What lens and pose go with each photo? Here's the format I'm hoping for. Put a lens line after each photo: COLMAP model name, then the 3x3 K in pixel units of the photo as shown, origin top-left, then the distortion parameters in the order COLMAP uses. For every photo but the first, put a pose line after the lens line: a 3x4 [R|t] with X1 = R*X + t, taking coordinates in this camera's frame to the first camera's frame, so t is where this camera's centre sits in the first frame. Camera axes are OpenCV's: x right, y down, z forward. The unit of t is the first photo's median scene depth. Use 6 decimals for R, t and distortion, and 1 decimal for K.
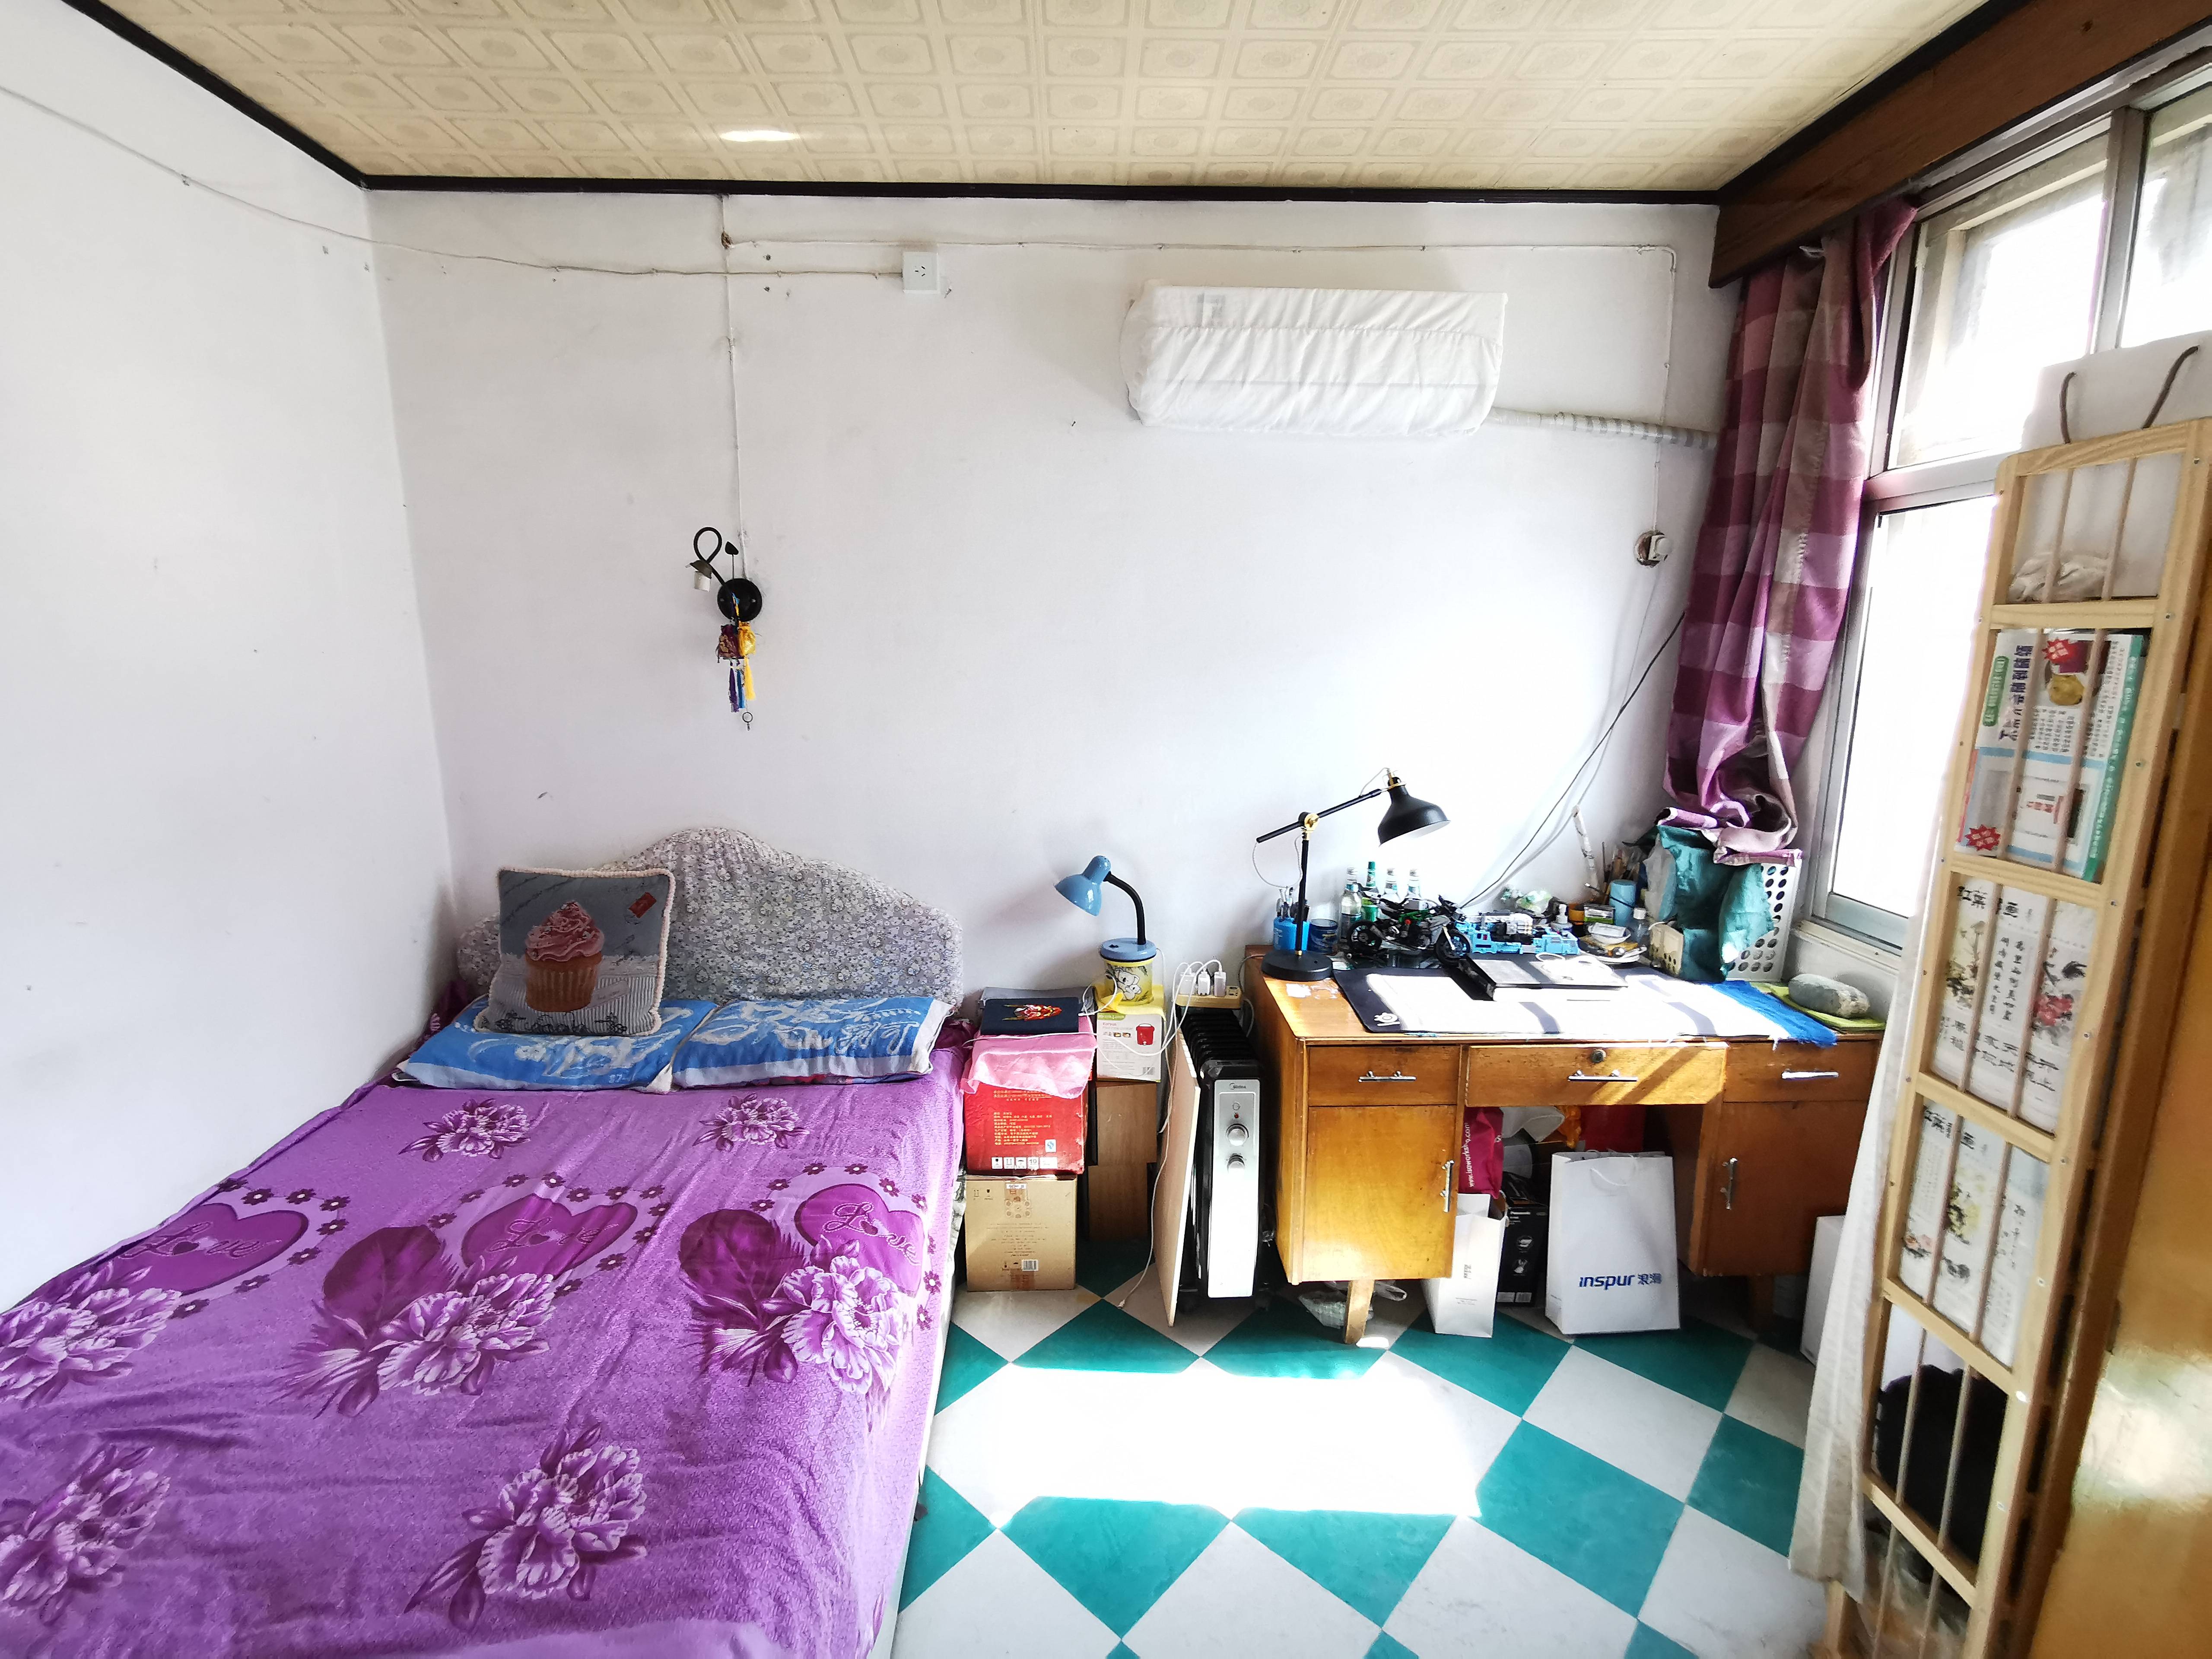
lens RADIAL K [[1013.3, 0, 1111.1], [0, 1013.3, 822.9], [0, 0, 1]] dist [-0.014335, 0.013653]
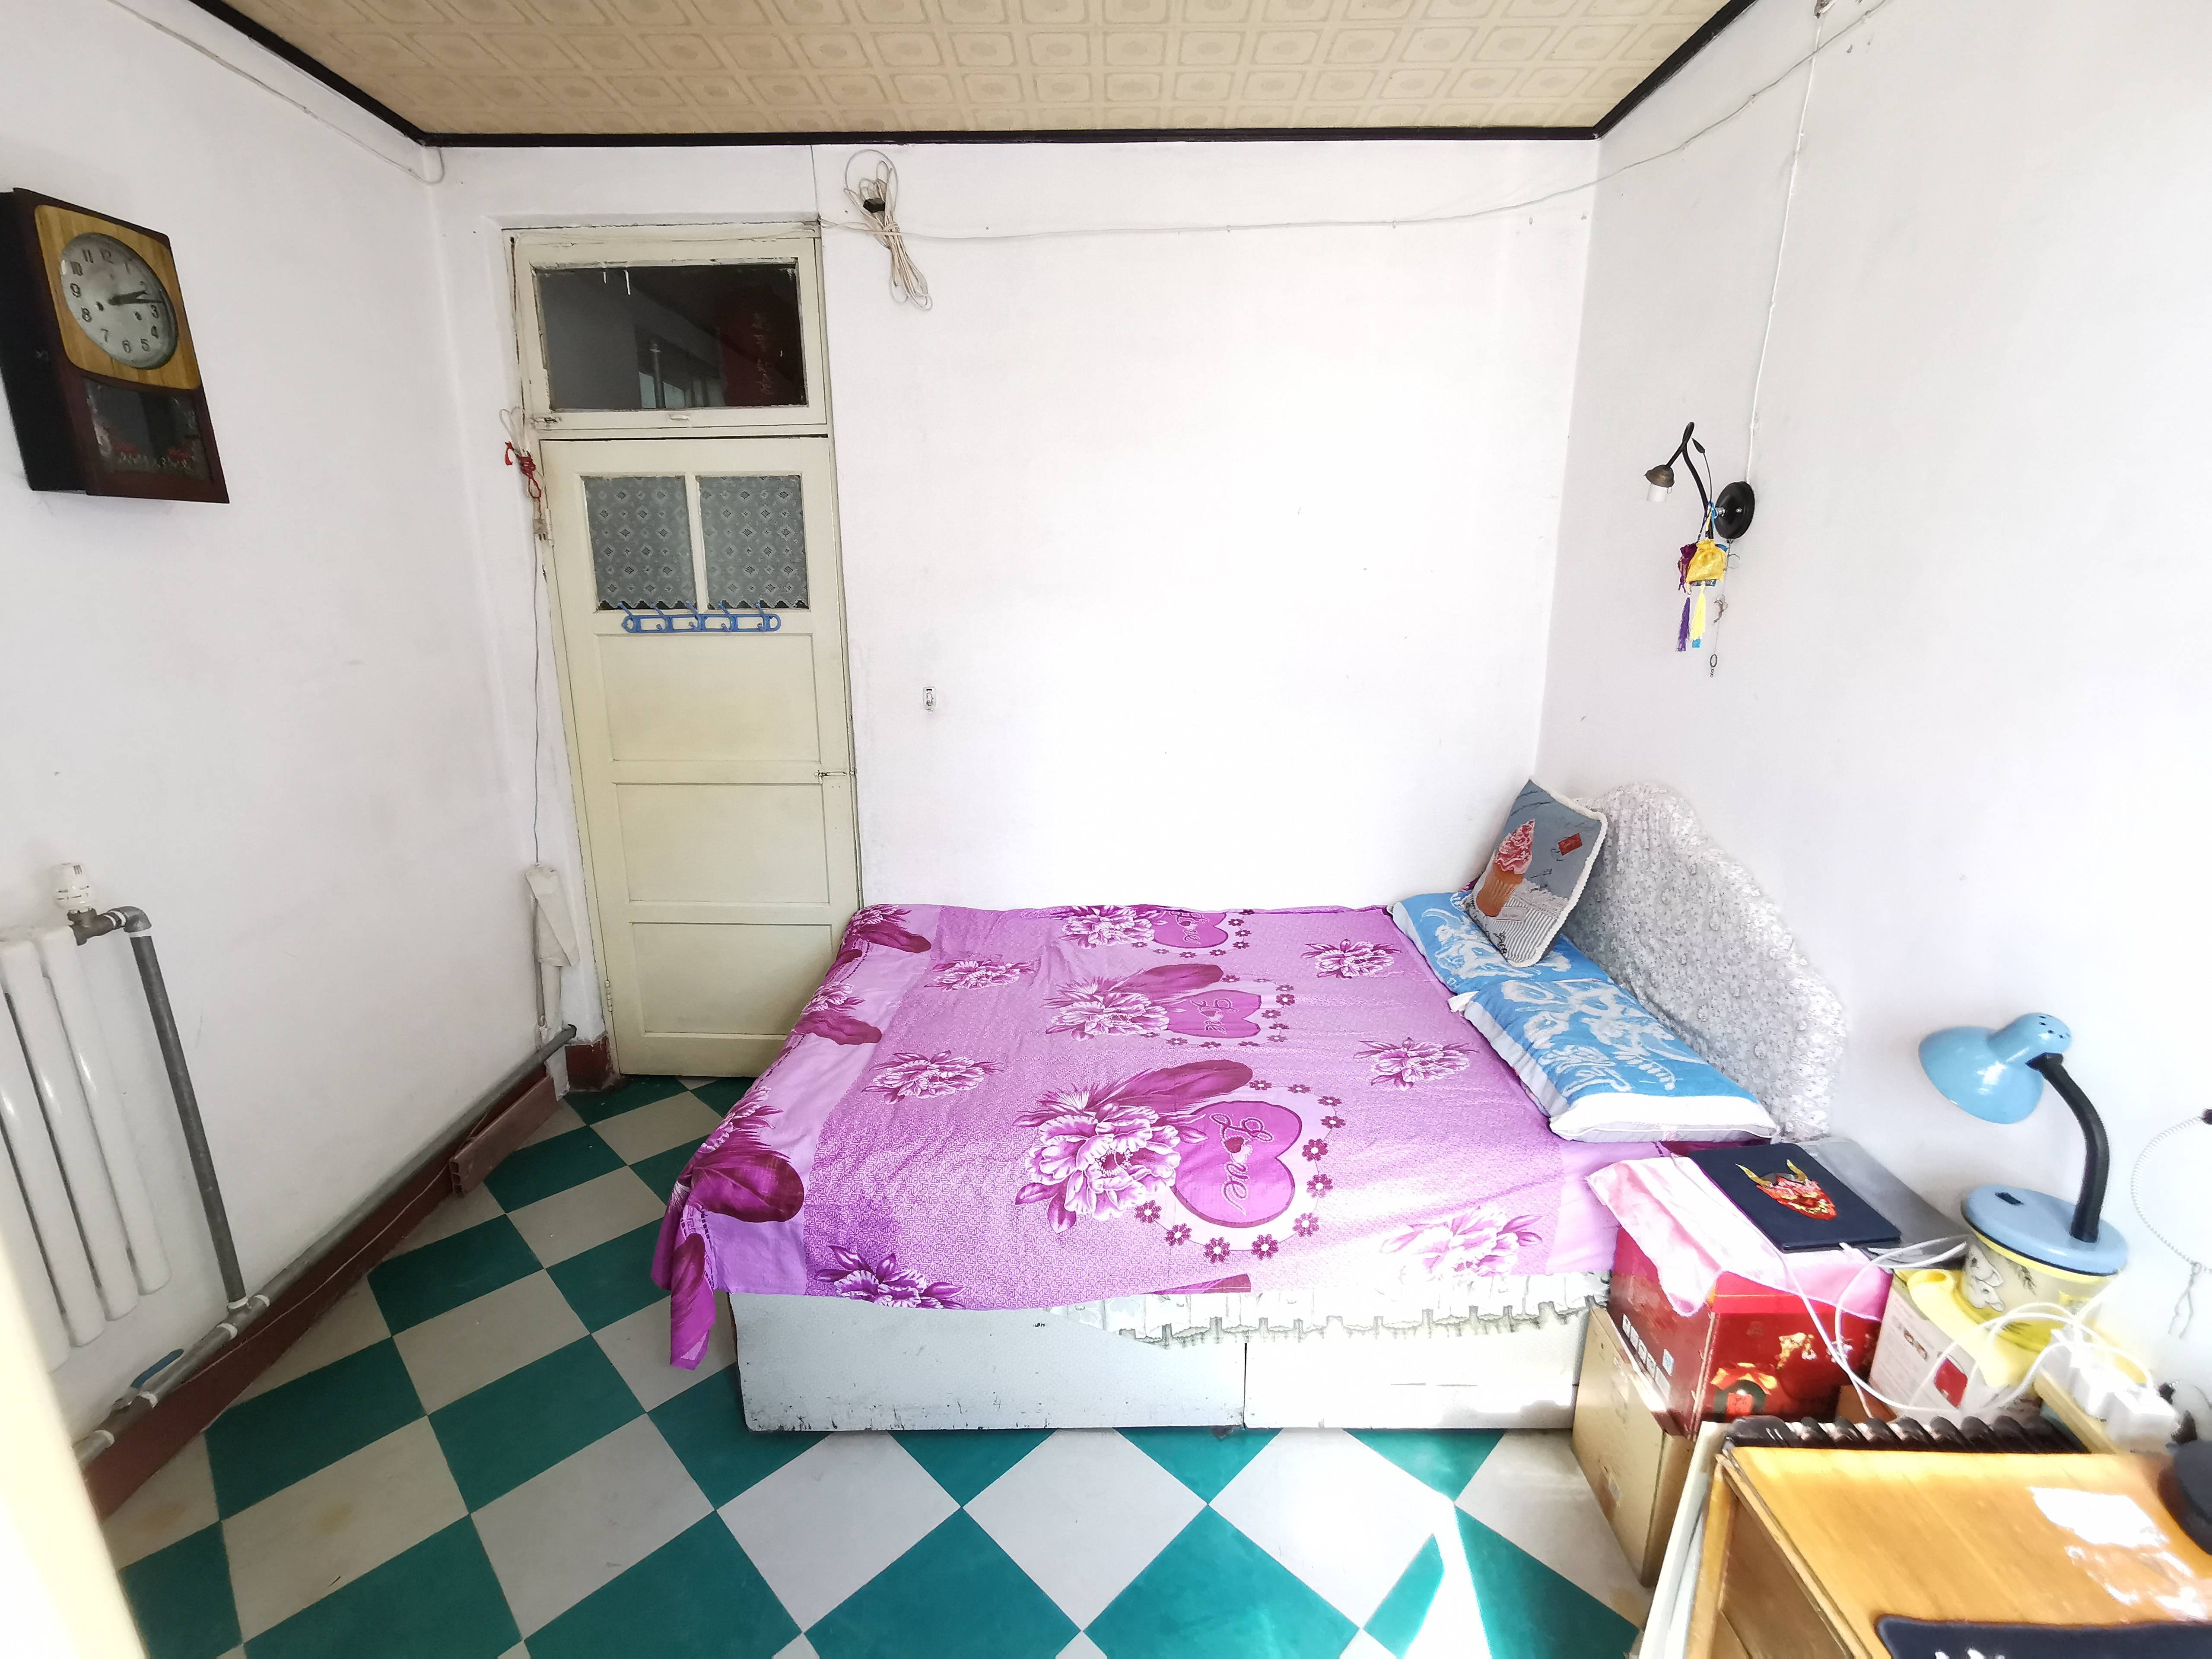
lens RADIAL K [[1013.3, 0, 1111.1], [0, 1013.3, 822.9], [0, 0, 1]] dist [-0.014335, 0.013653]
pose [[-0.043272, 0.250221, -0.967221, 0.531350], [-0.176144, 0.951051, 0.253919, -0.116666], [0.983413, 0.181358, 0.002921, 0.637523]]
